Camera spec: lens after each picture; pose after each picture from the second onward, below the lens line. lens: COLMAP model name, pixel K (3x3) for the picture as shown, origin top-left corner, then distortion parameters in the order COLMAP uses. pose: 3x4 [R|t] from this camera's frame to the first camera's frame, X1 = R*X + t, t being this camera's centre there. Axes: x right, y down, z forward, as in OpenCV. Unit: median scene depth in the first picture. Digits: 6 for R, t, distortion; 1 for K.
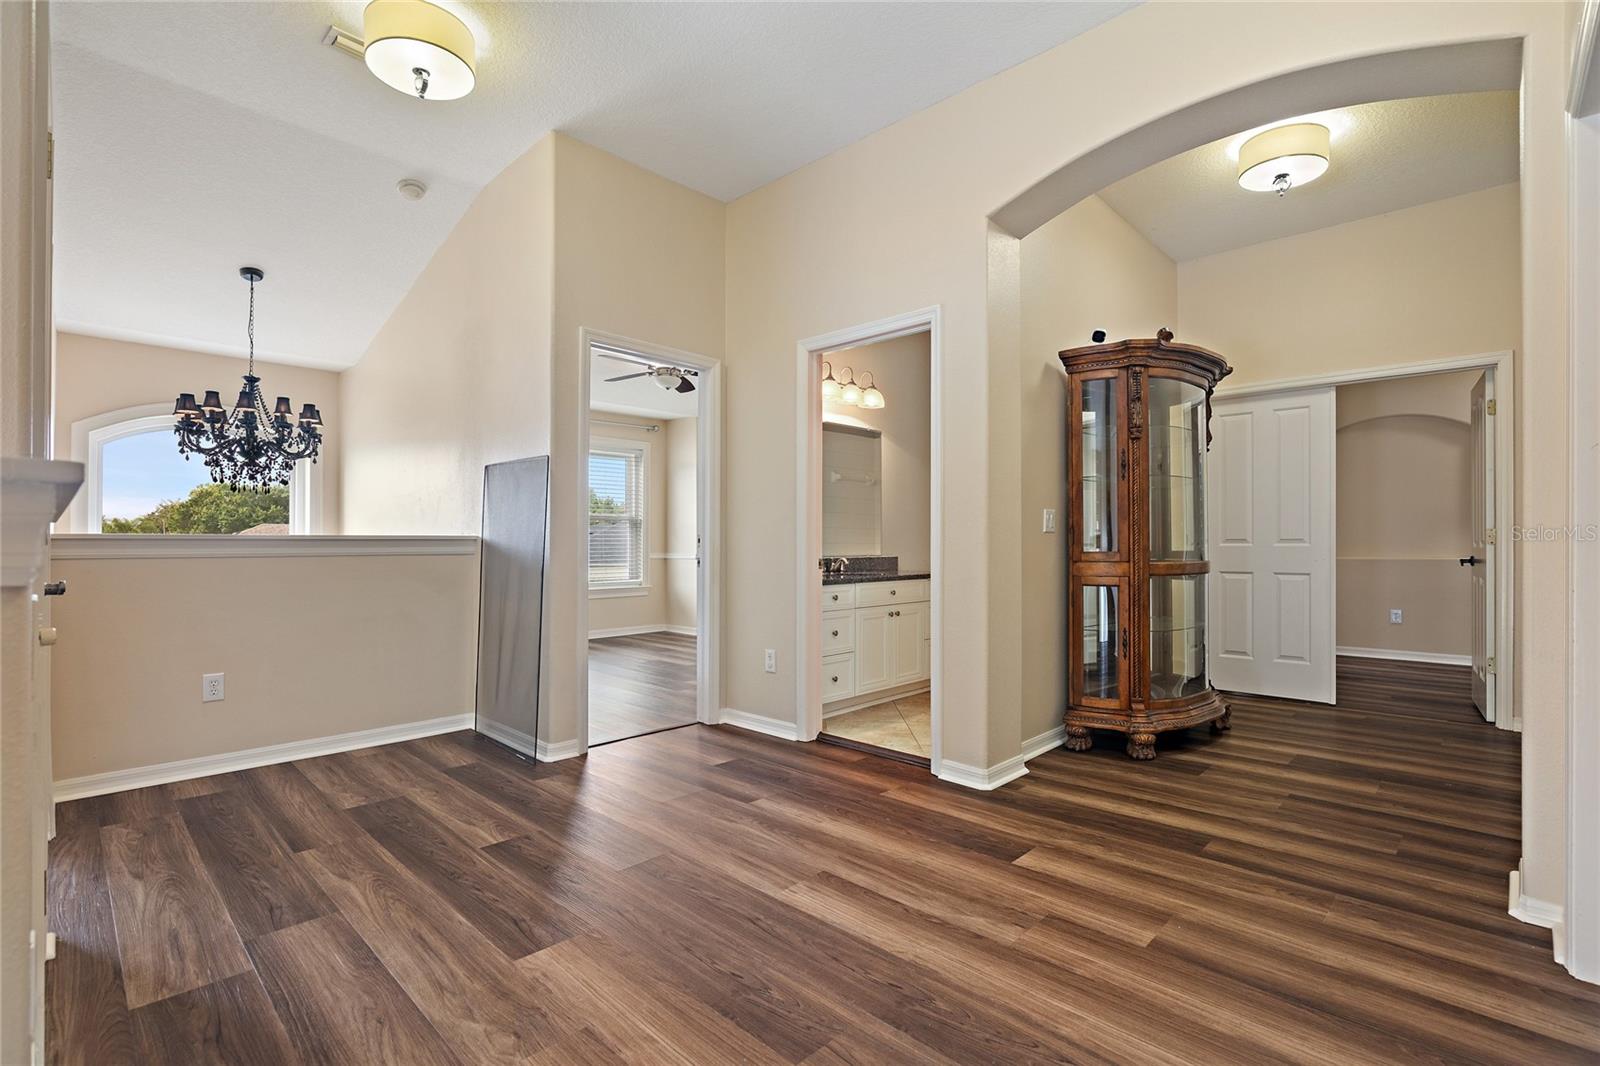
lens RADIAL K [[733.1, 0, 802.9], [0, 733.1, 538.3], [0, 0, 1]] dist [-0.017026, 0.004179]
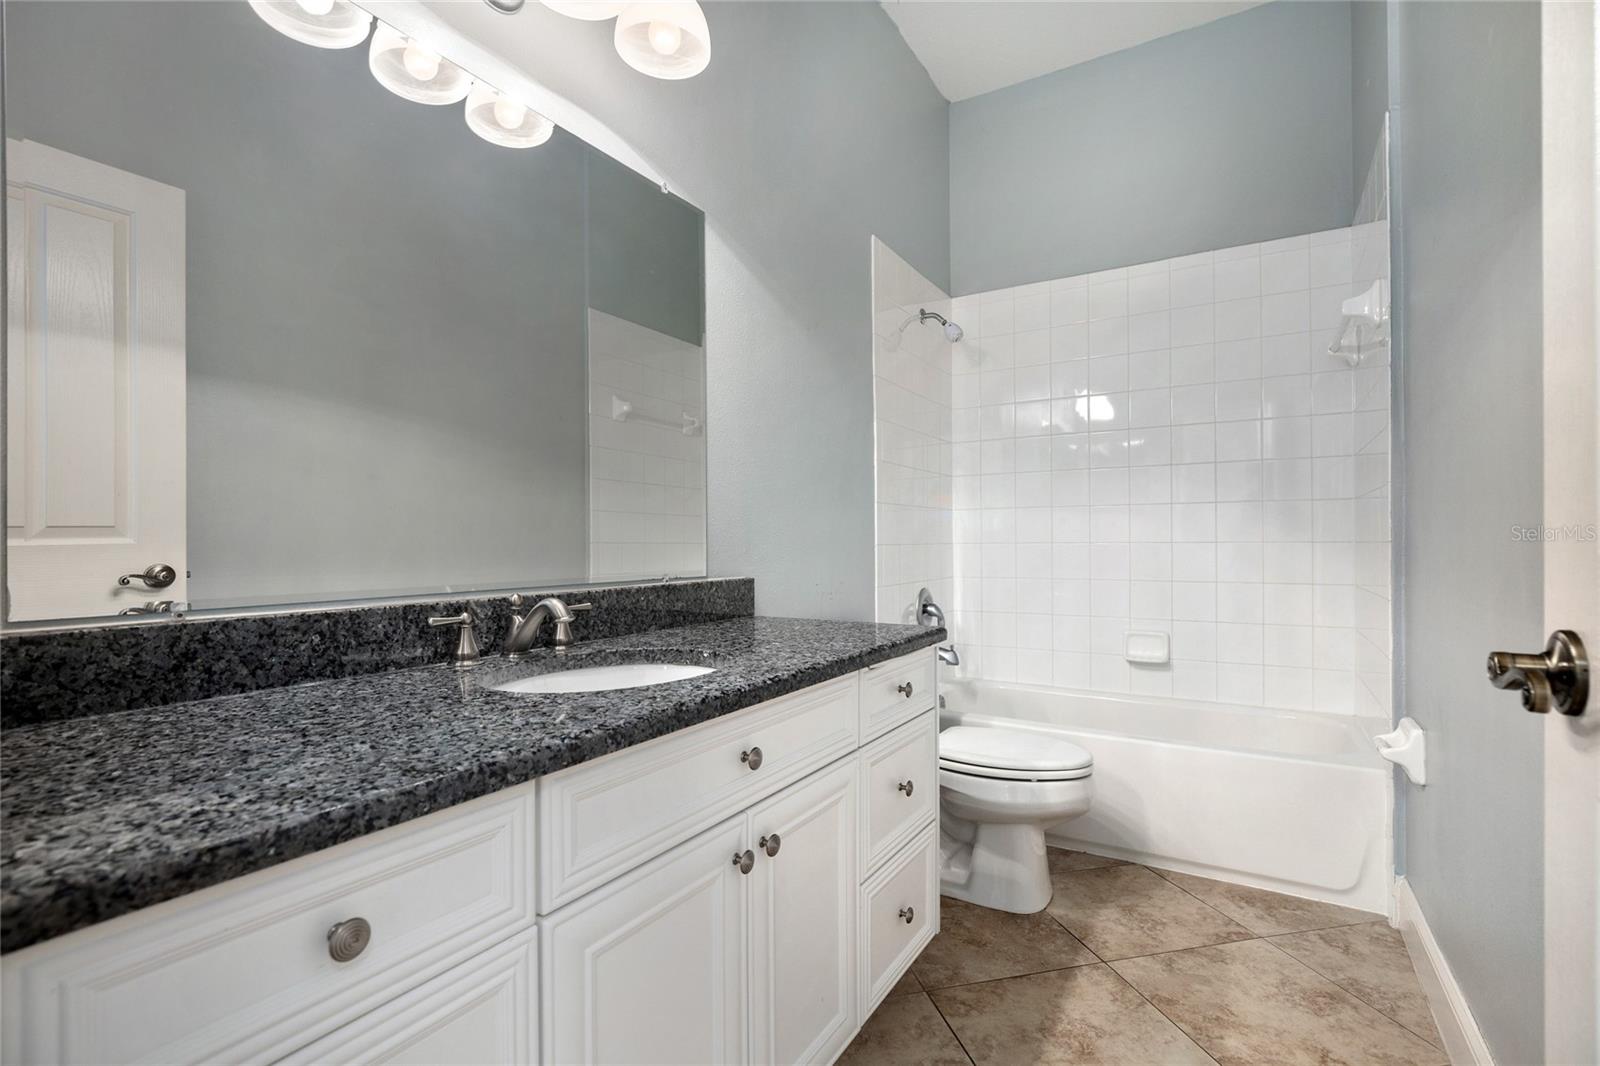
lens RADIAL K [[733.1, 0, 797.5], [0, 733.1, 534.0], [0, 0, 1]] dist [-0.017026, 0.004179]
pose [[0.975101, -0.000887, 0.221758, 0.073762], [-0.000923, 0.999967, 0.008059, 0.001574], [-0.221758, -0.008063, 0.975068, 0.659099]]
